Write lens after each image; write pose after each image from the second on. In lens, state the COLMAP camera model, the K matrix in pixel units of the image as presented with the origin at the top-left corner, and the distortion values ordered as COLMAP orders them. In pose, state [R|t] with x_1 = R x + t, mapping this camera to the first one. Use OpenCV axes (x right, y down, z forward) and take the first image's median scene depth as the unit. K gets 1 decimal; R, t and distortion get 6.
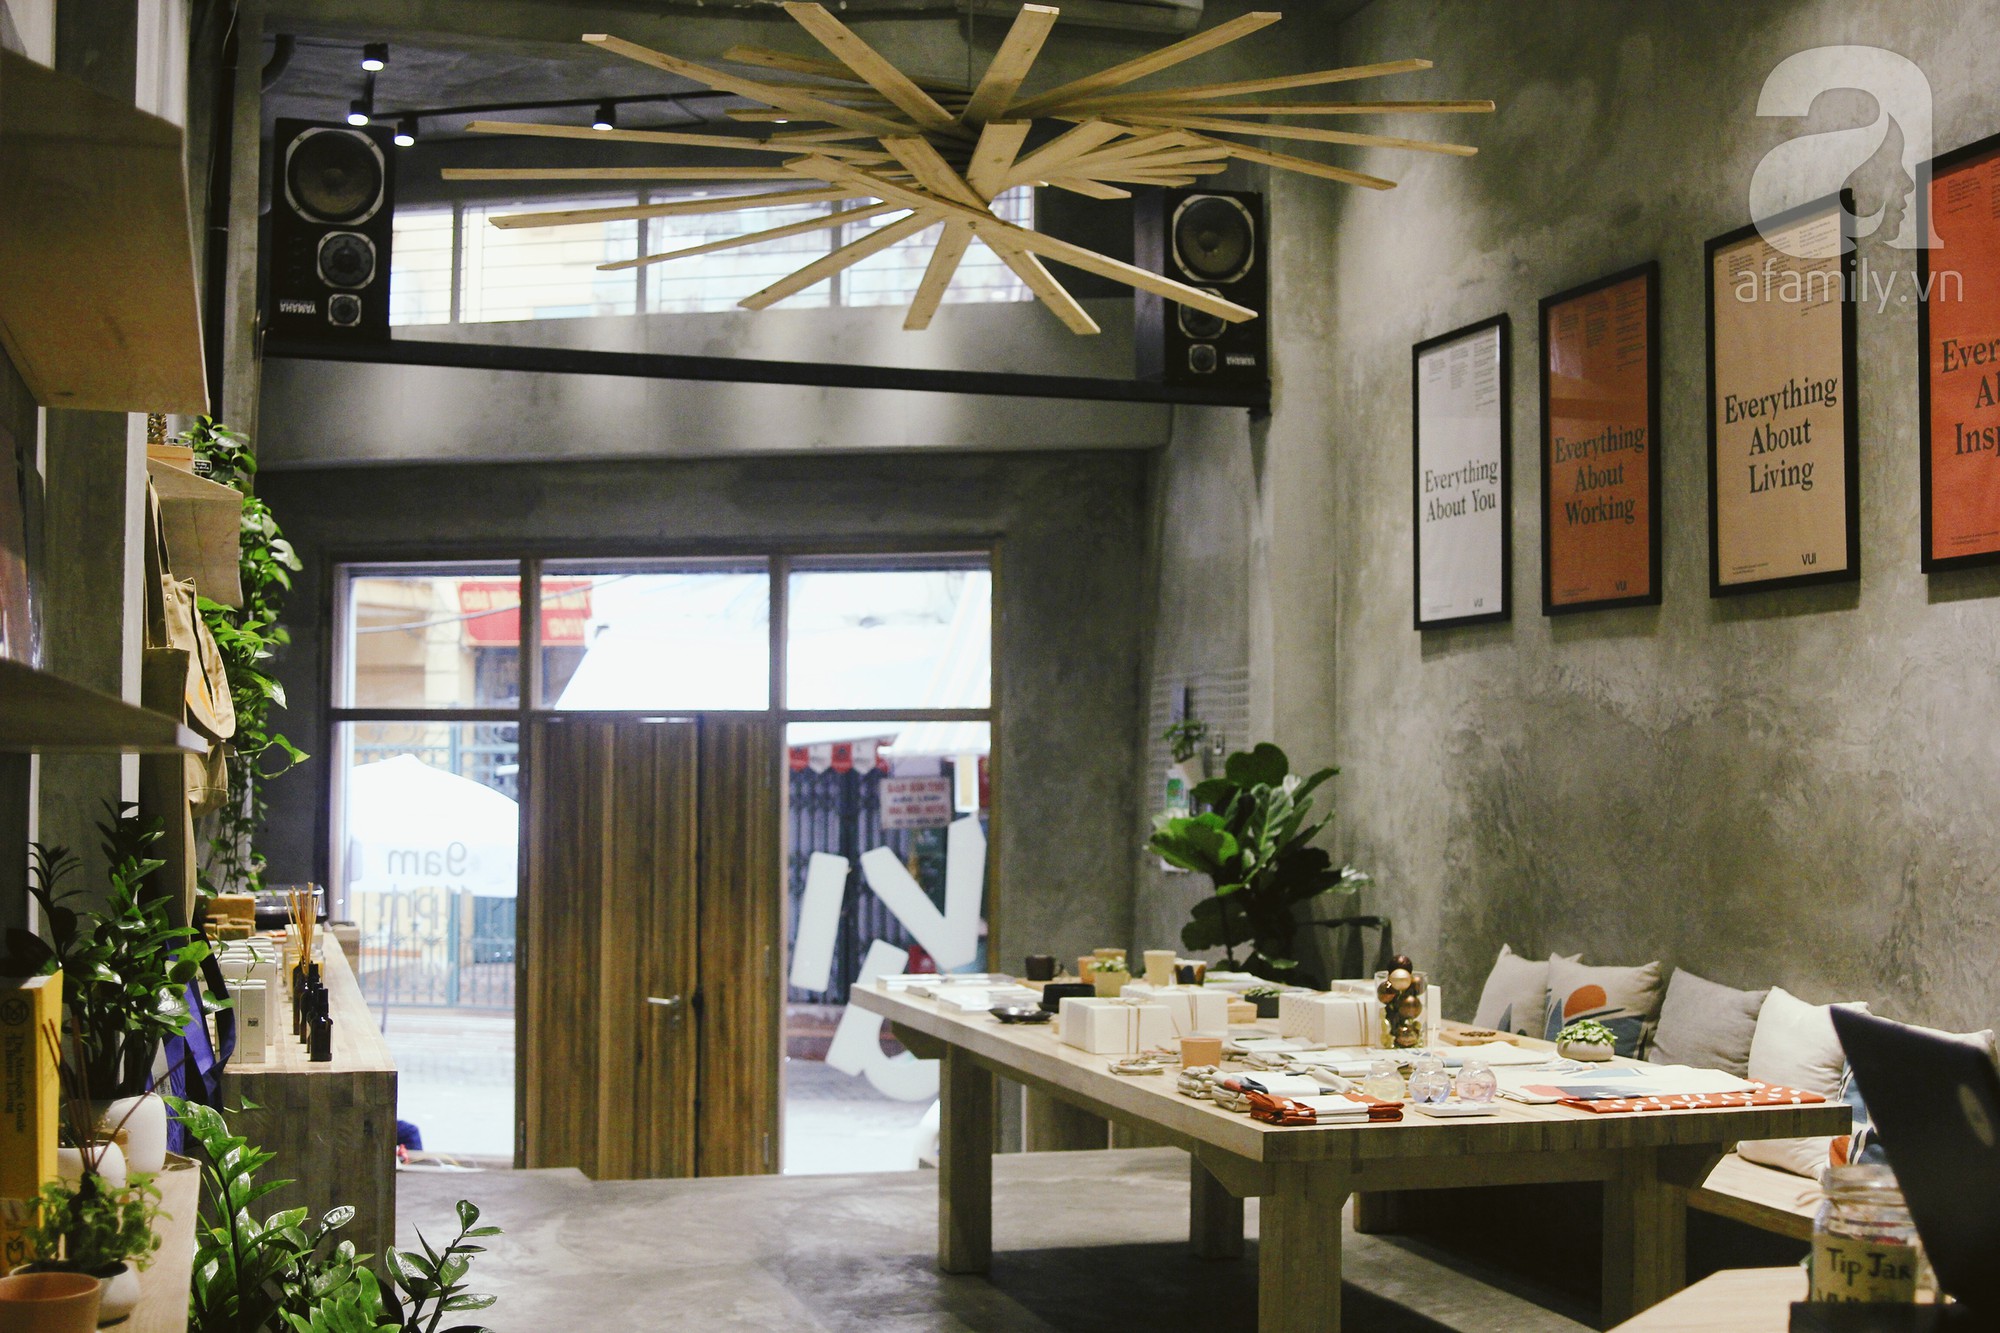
lens RADIAL K [[2562.1, 0, 1023.4], [0, 2562.1, 665.1], [0, 0, 1]] dist [-0.077237, 0.064226]
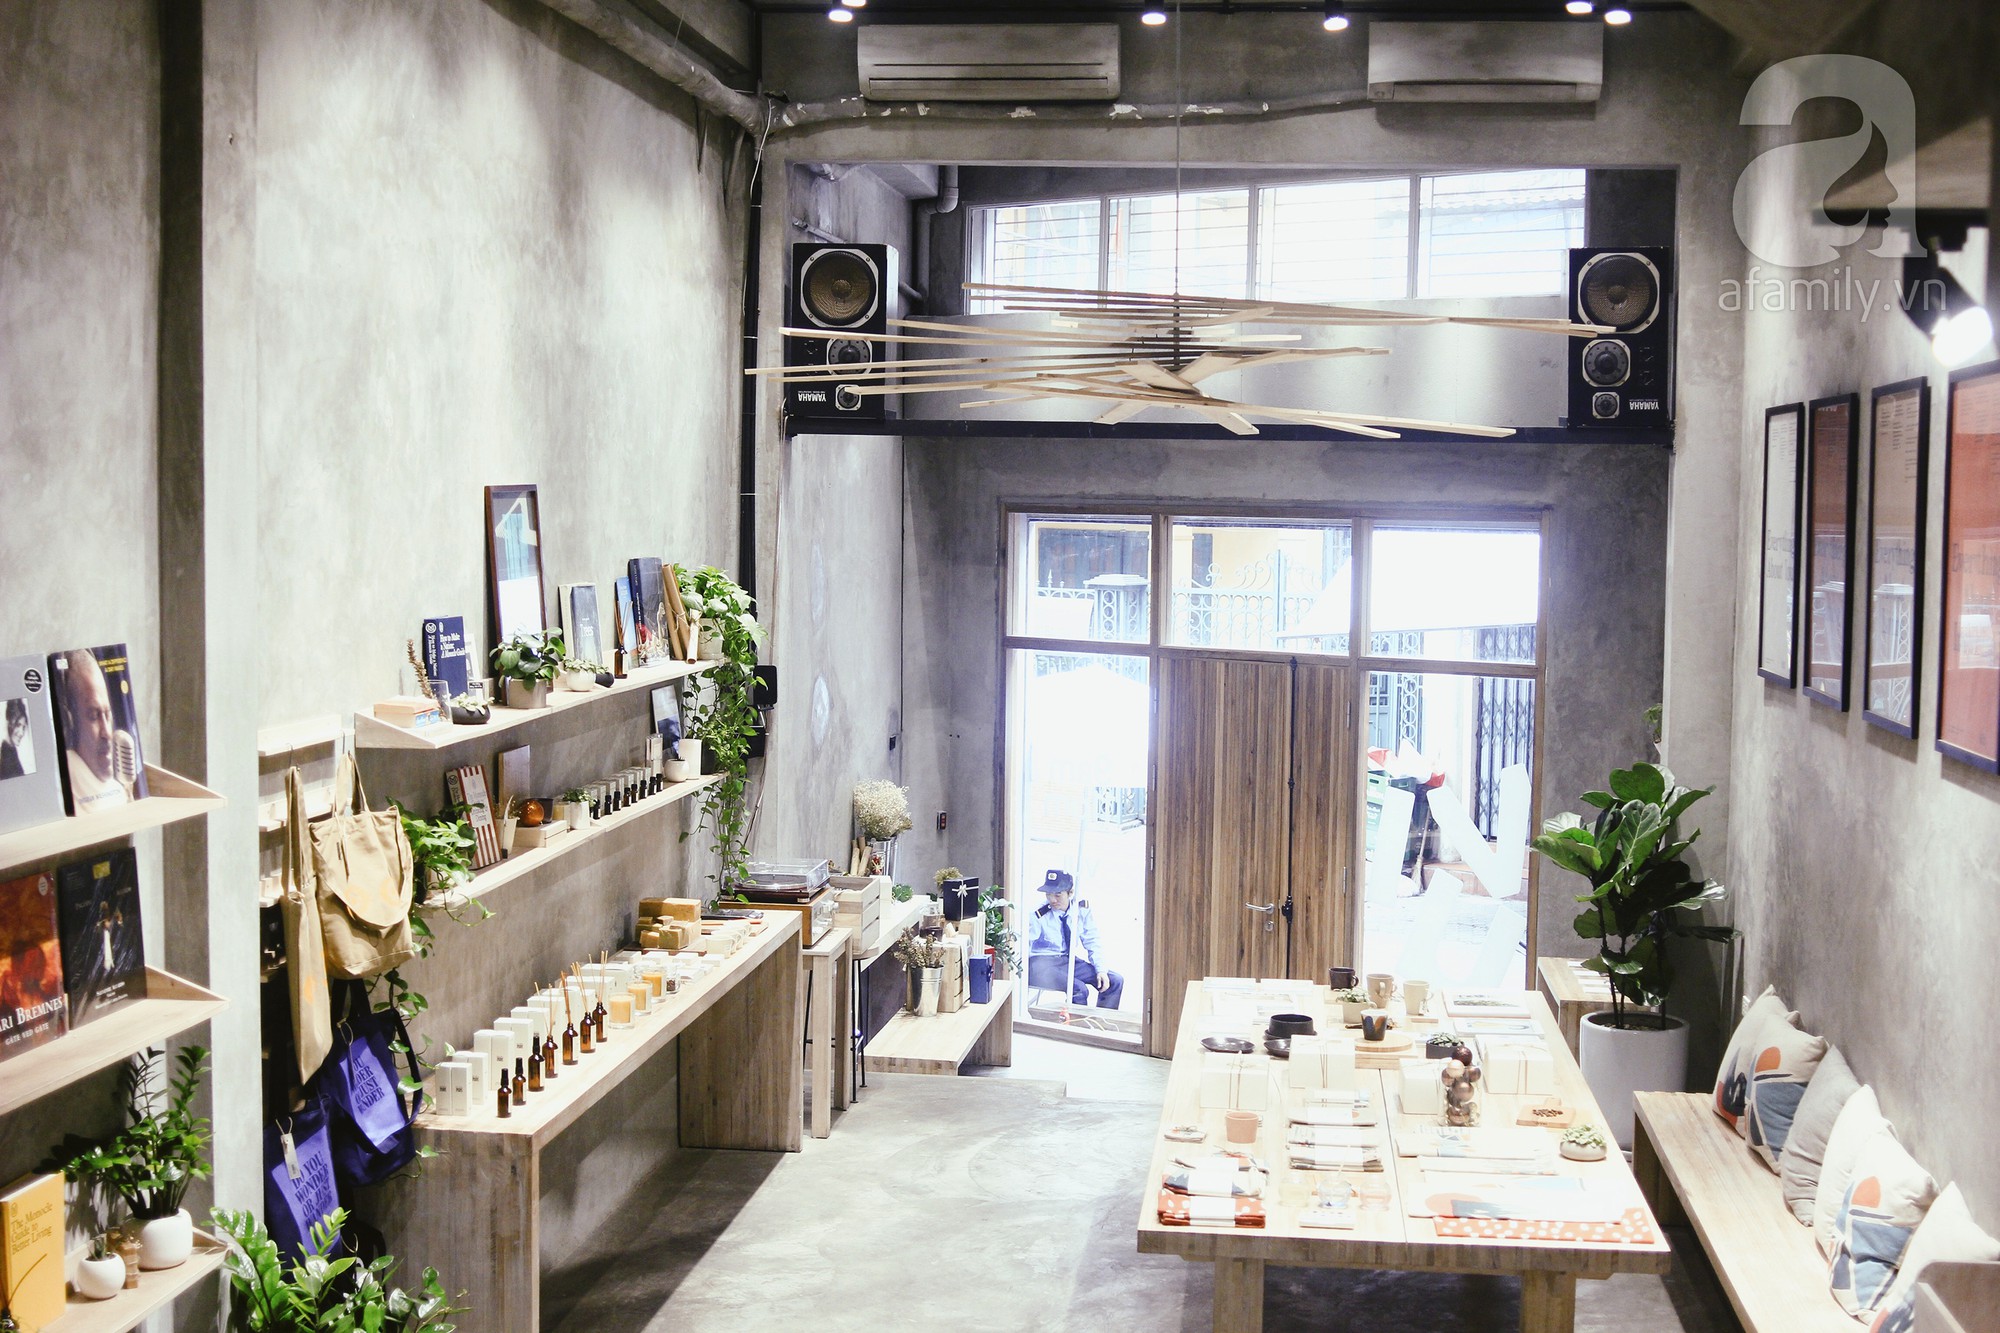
lens RADIAL K [[2562.1, 0, 1023.4], [0, 2562.1, 665.1], [0, 0, 1]] dist [-0.077237, 0.064226]
pose [[0.916640, 0.034126, -0.398254, 0.353280], [0.007331, 0.994746, 0.102112, -0.154828], [0.399646, -0.096519, 0.911574, -0.127765]]
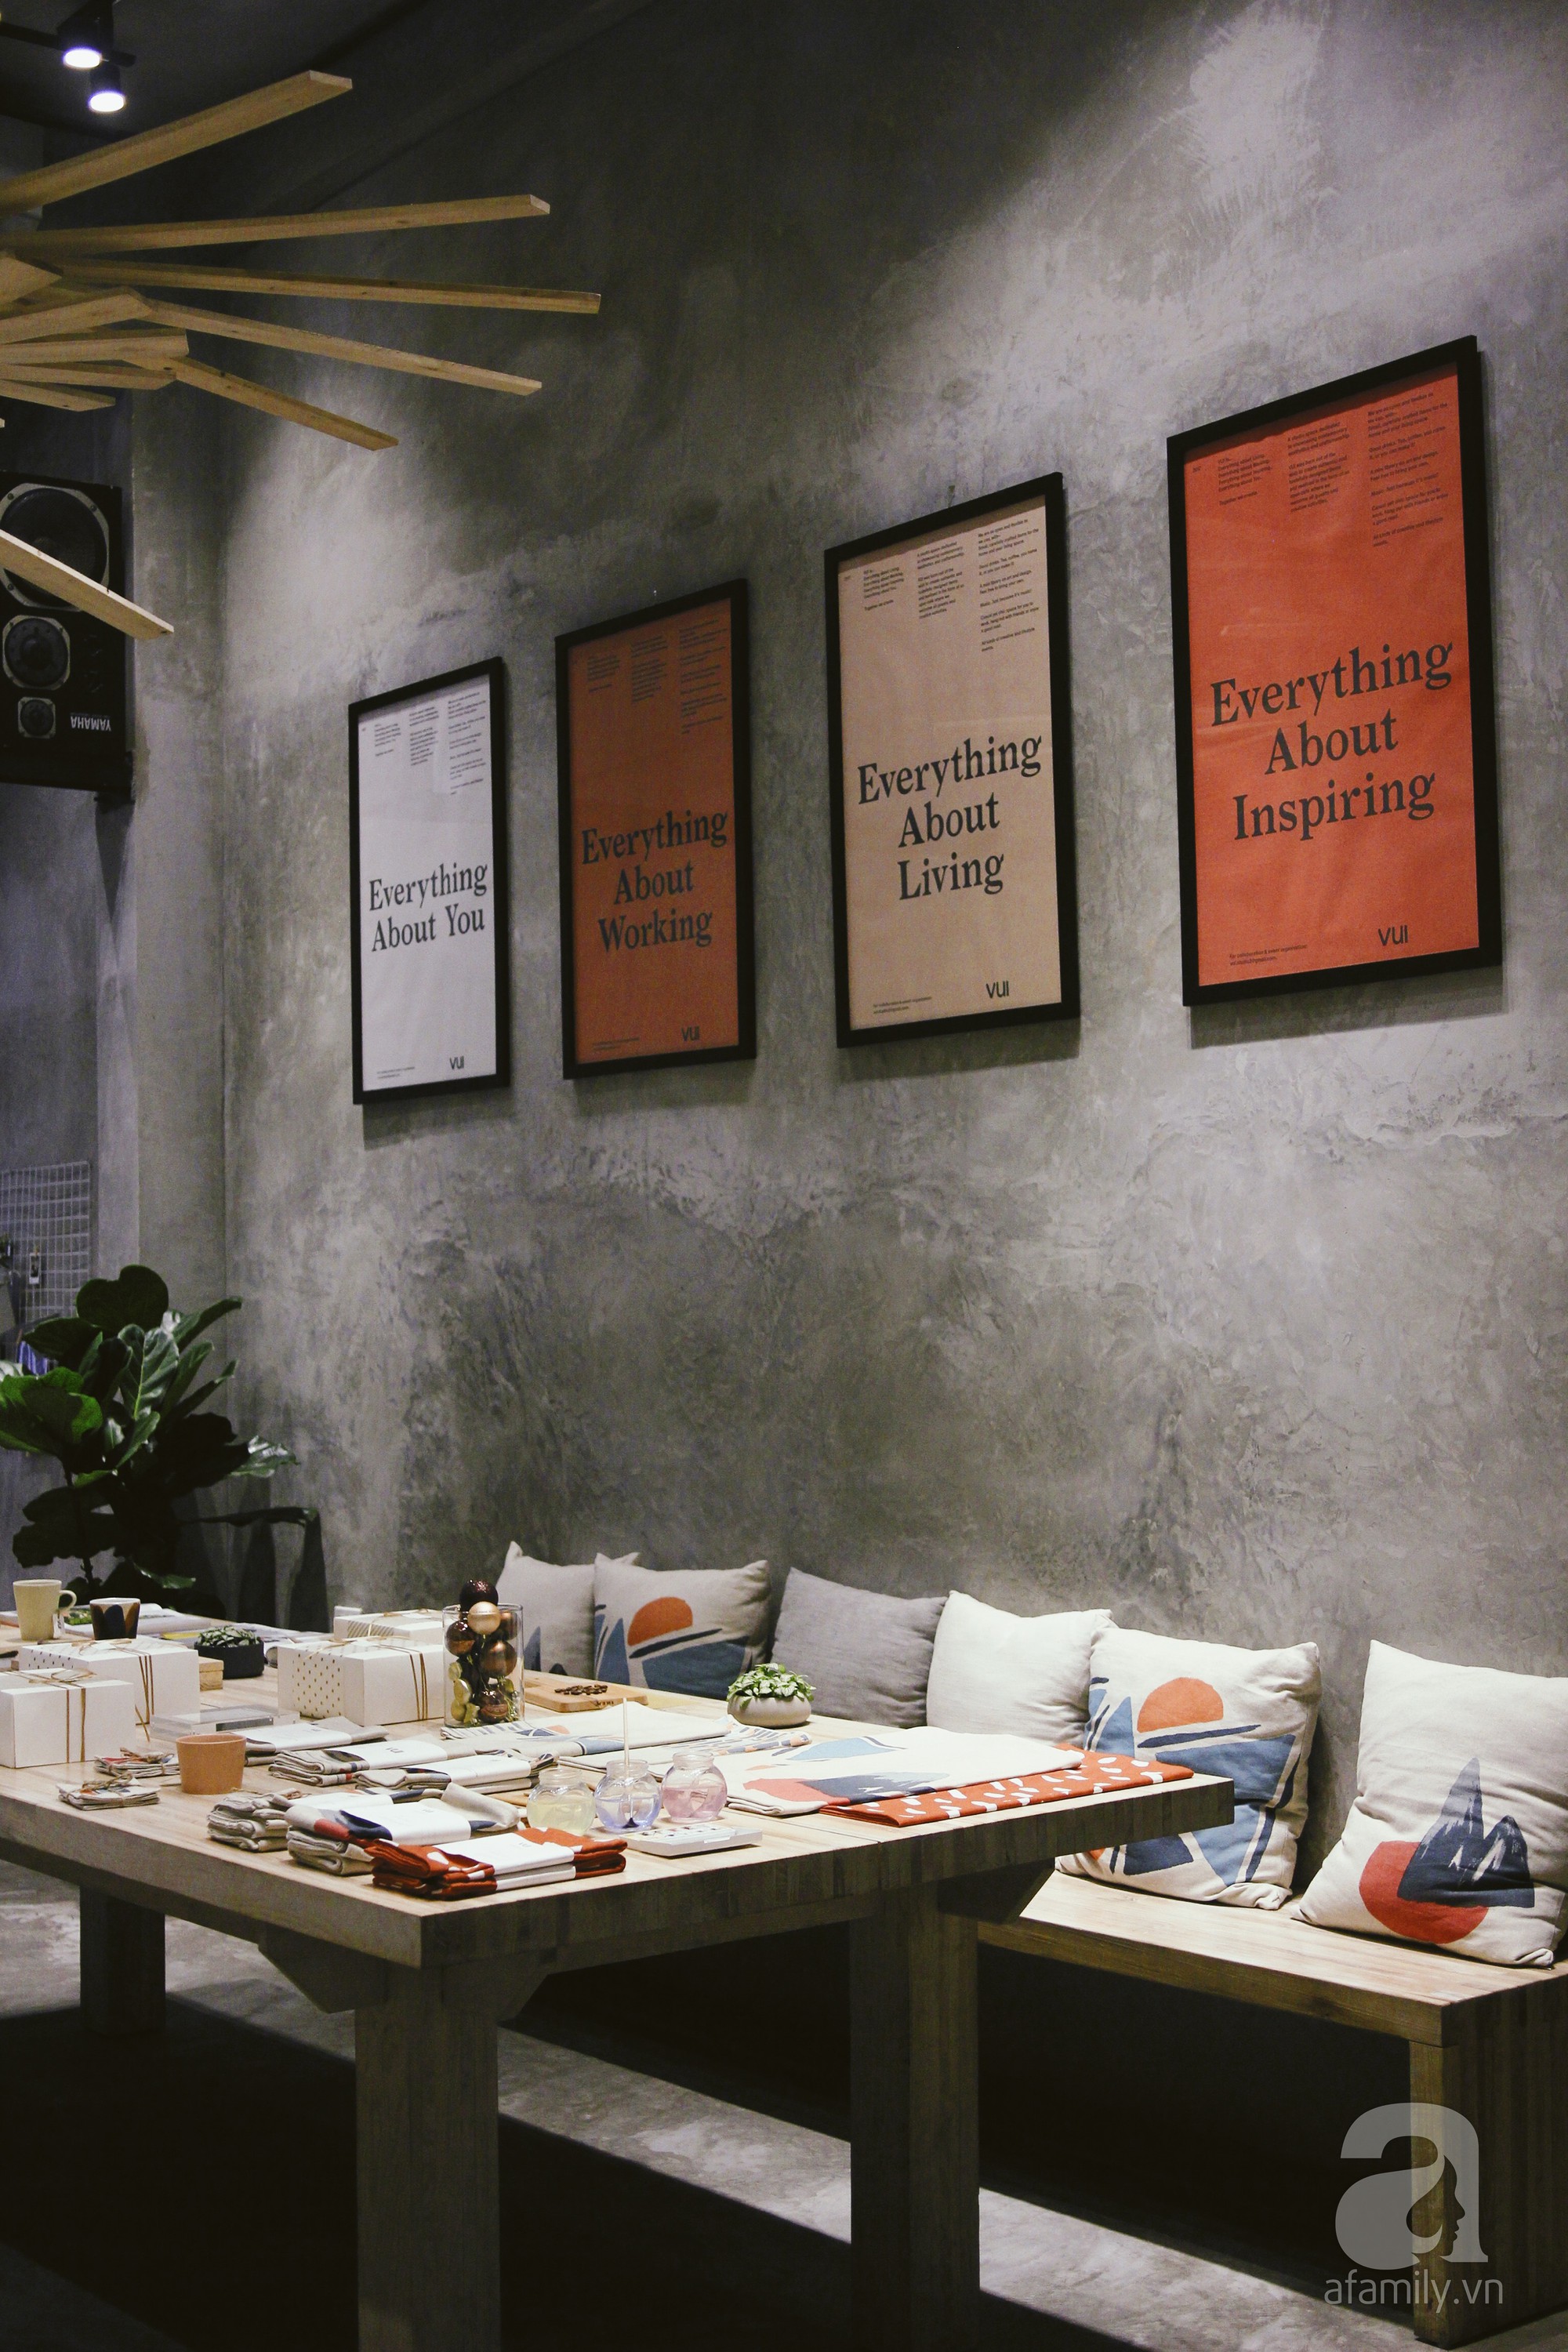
lens RADIAL K [[3013.0, 0, 792.9], [0, 3013.0, 1149.2], [0, 0, 1]] dist [-0.077237, 0.064226]
pose [[0.929893, -0.004656, 0.367802, -0.049772], [0.008463, 0.999926, -0.008738, 0.008842], [-0.367734, 0.011238, 0.929863, 0.208983]]
